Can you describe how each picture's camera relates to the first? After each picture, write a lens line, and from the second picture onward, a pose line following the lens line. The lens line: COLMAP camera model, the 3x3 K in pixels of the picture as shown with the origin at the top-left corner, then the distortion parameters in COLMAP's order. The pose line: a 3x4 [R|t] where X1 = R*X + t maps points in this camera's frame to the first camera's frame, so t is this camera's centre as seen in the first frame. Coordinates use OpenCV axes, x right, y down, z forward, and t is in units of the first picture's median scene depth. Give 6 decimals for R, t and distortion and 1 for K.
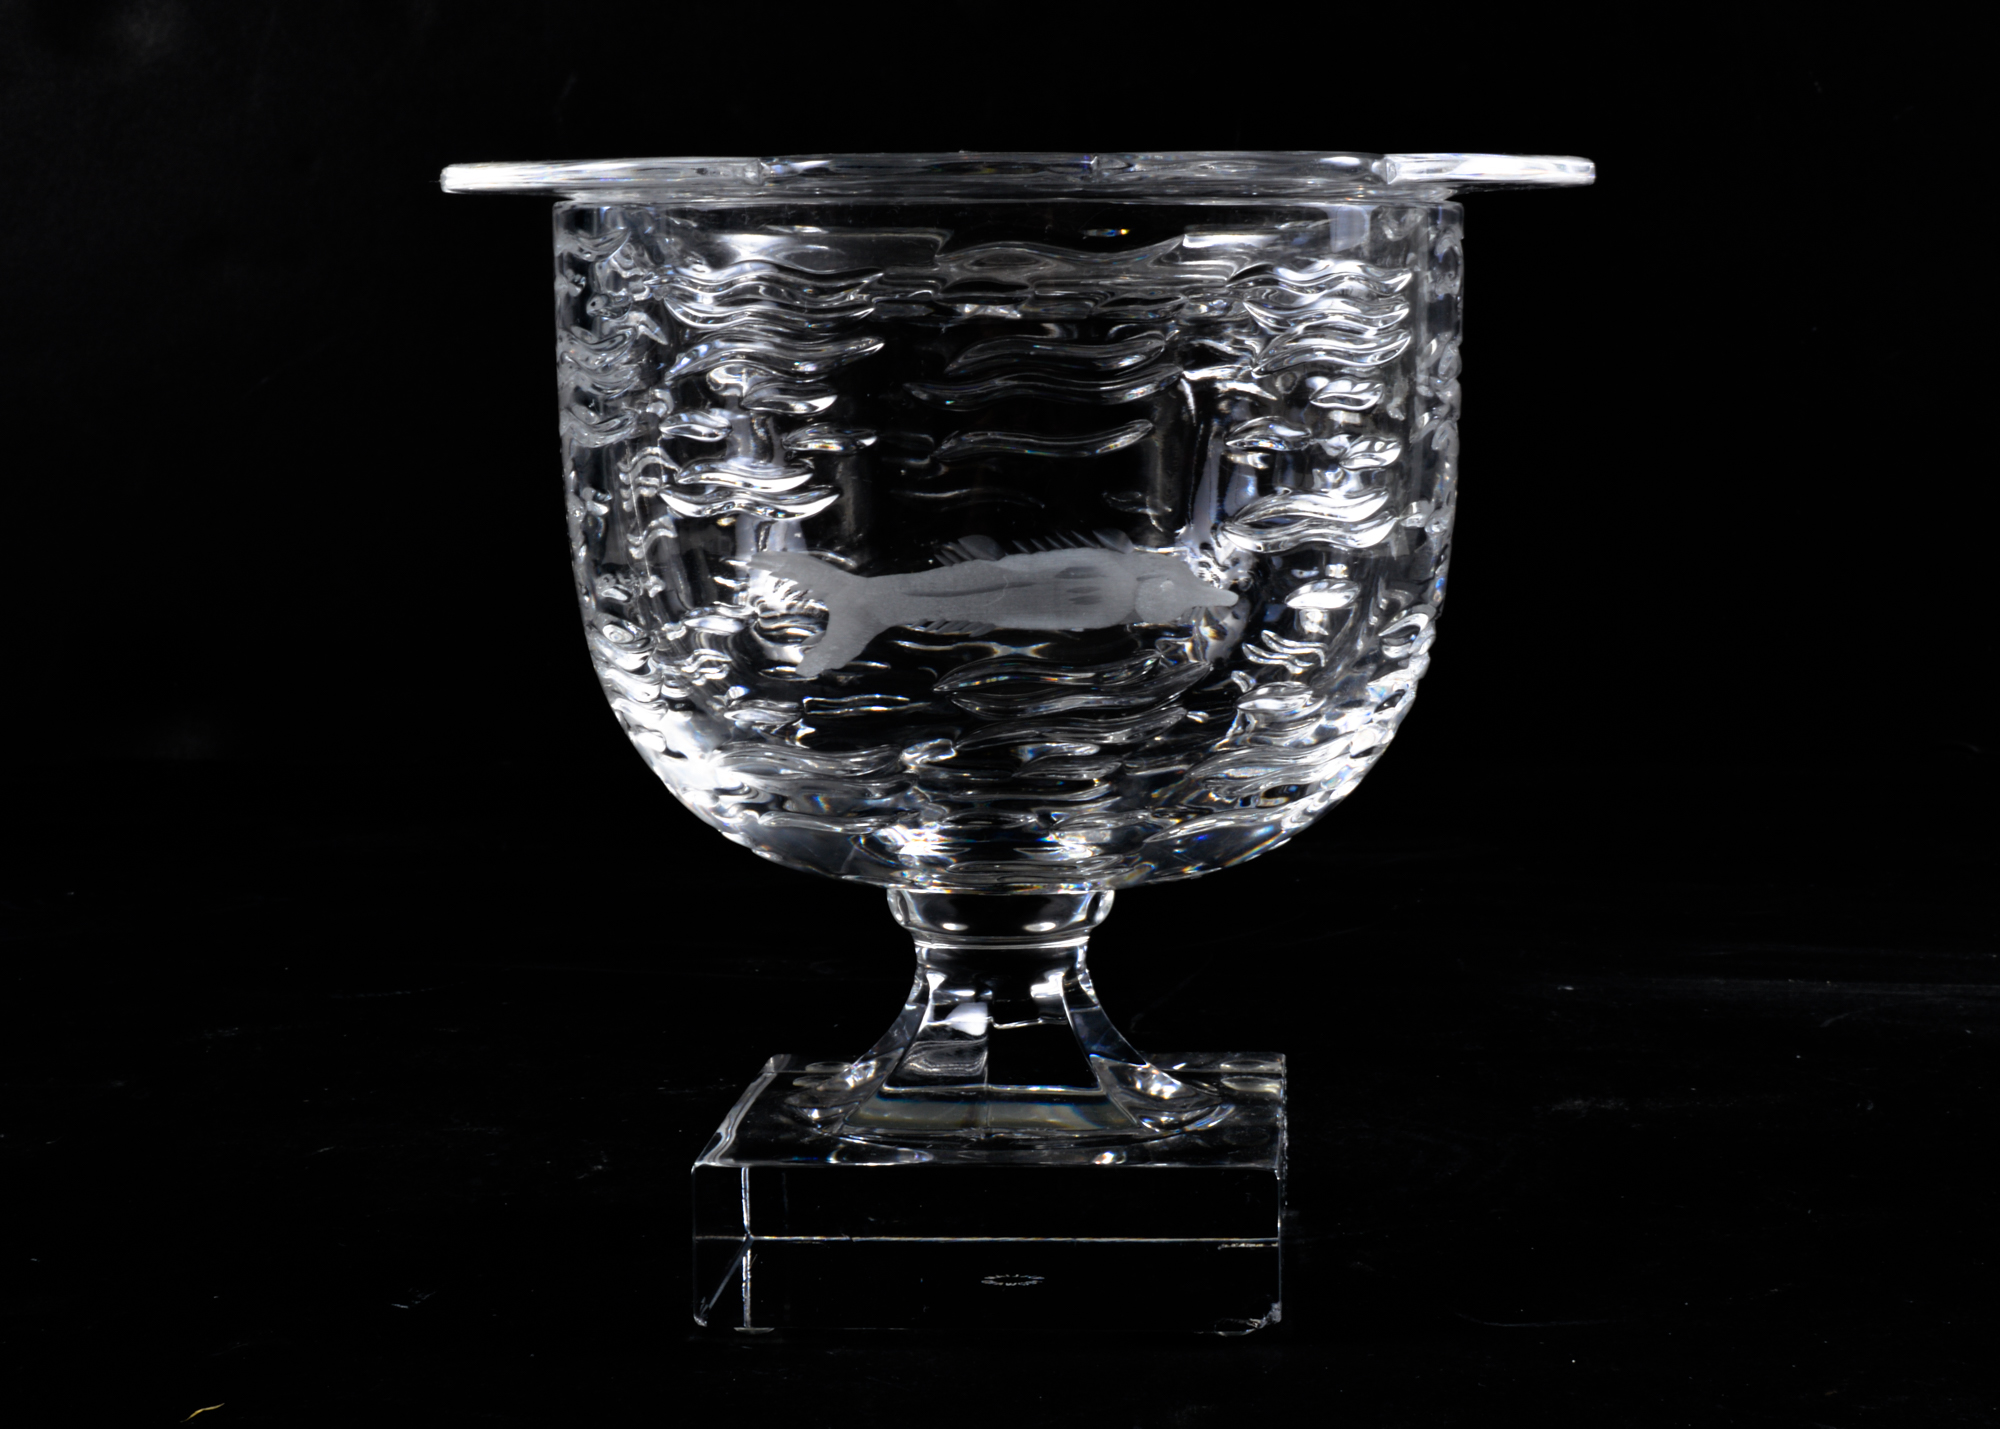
lens RADIAL K [[3607.9, 0, 998.9], [0, 3607.9, 712.6], [0, 0, 1]] dist [0.085584, 0.000000]
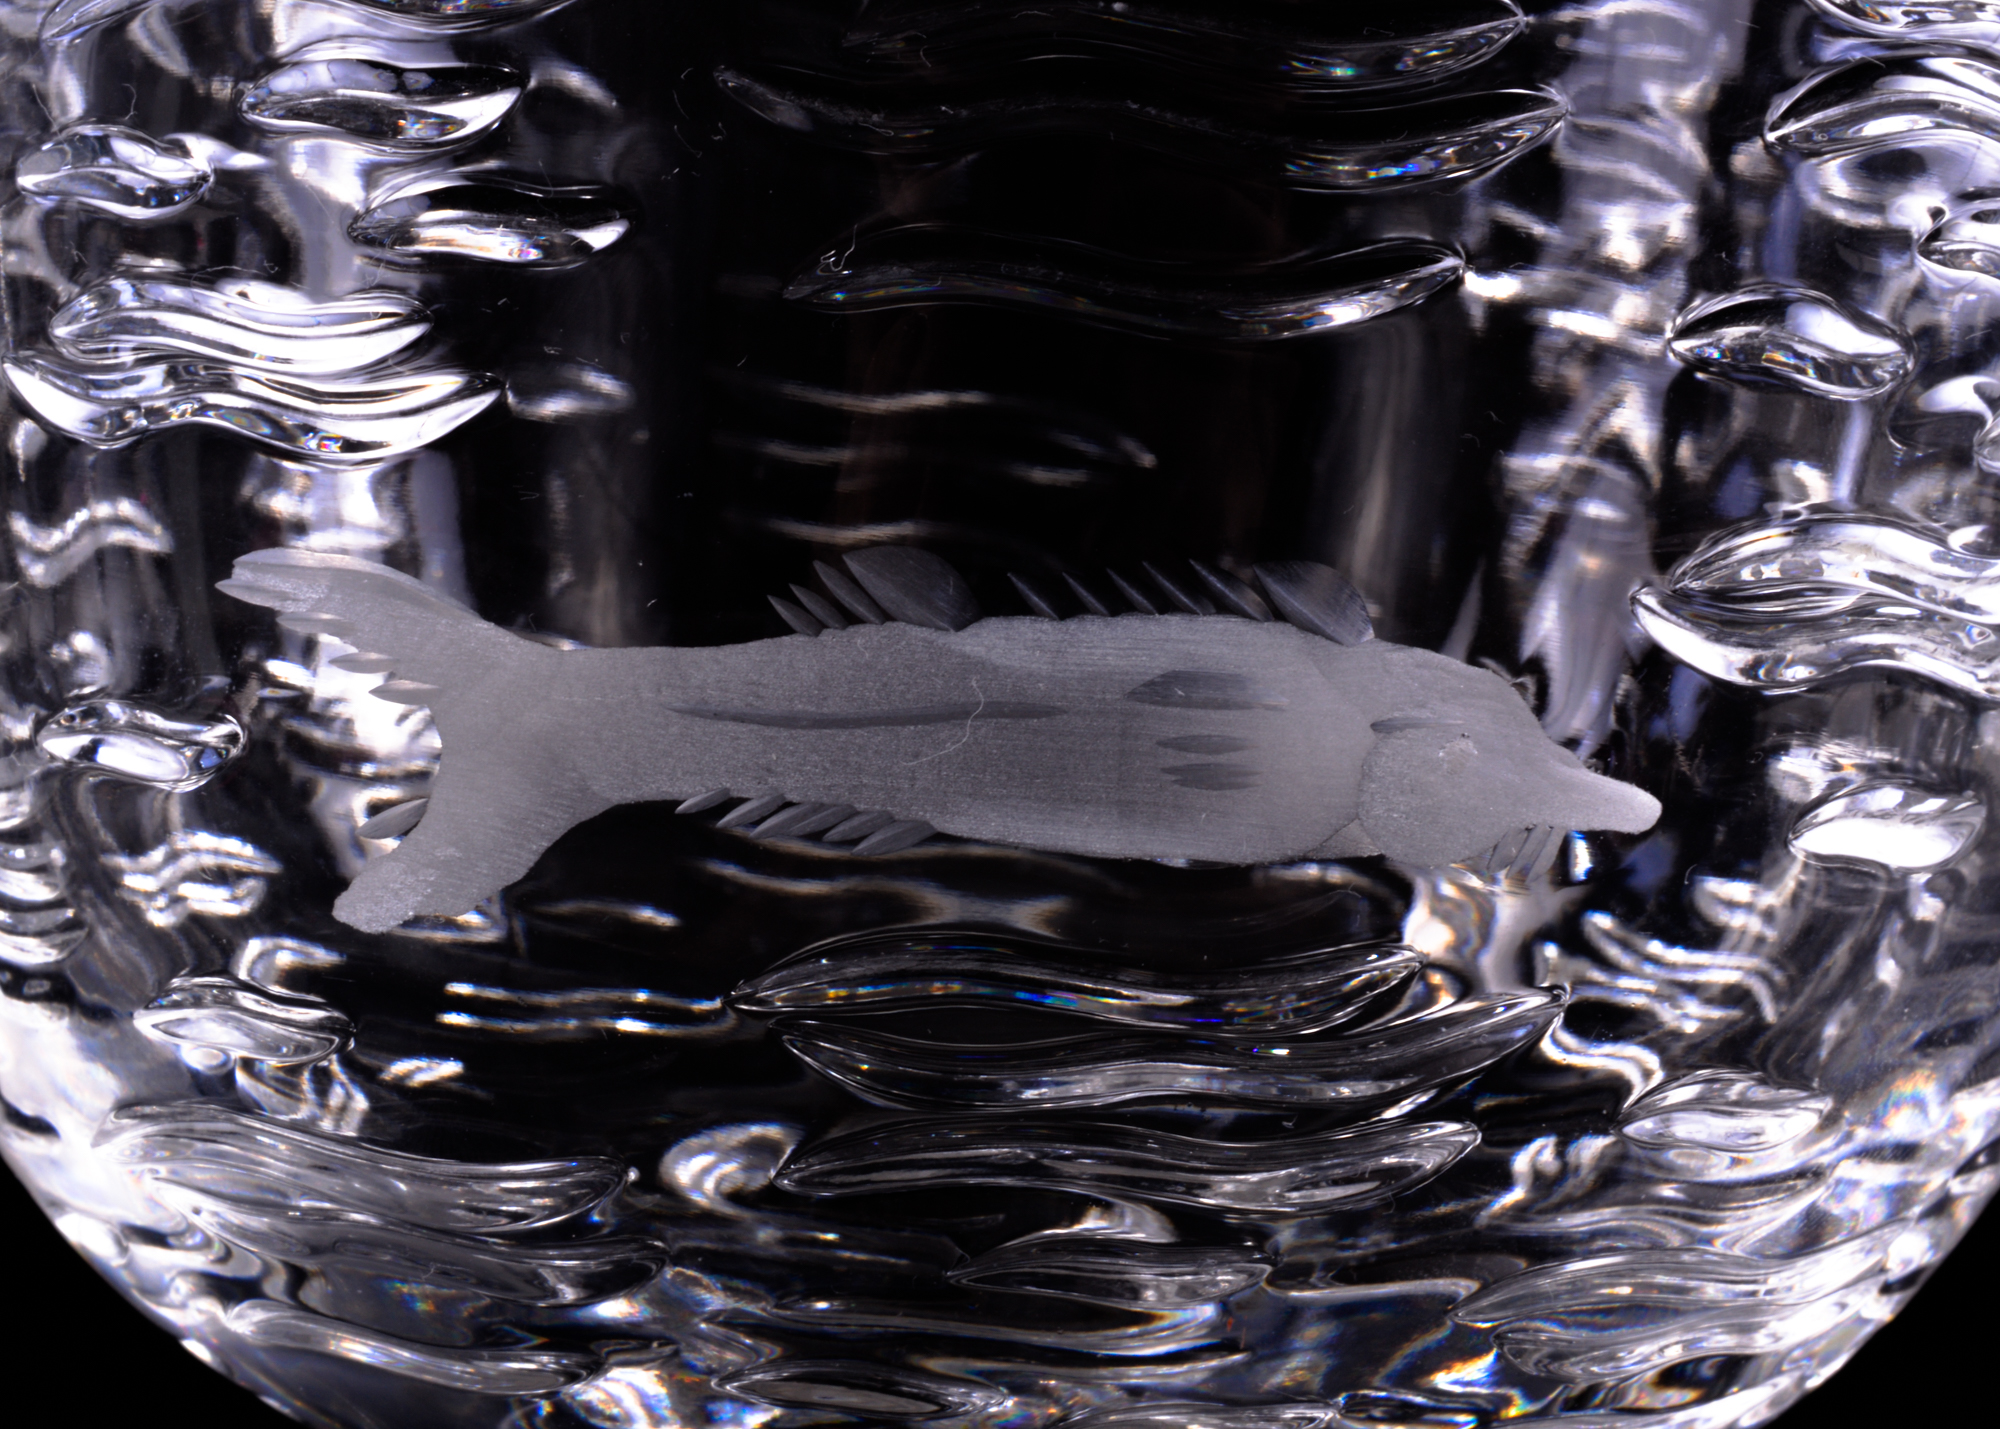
lens RADIAL K [[3607.9, 0, 1002.0], [0, 3607.9, 707.6], [0, 0, 1]] dist [0.085584, 0.000000]
pose [[0.995957, 0.089545, -0.007167, 0.006599], [-0.089830, 0.993210, -0.073921, -0.011131], [0.000499, 0.074266, 0.997238, 0.662876]]
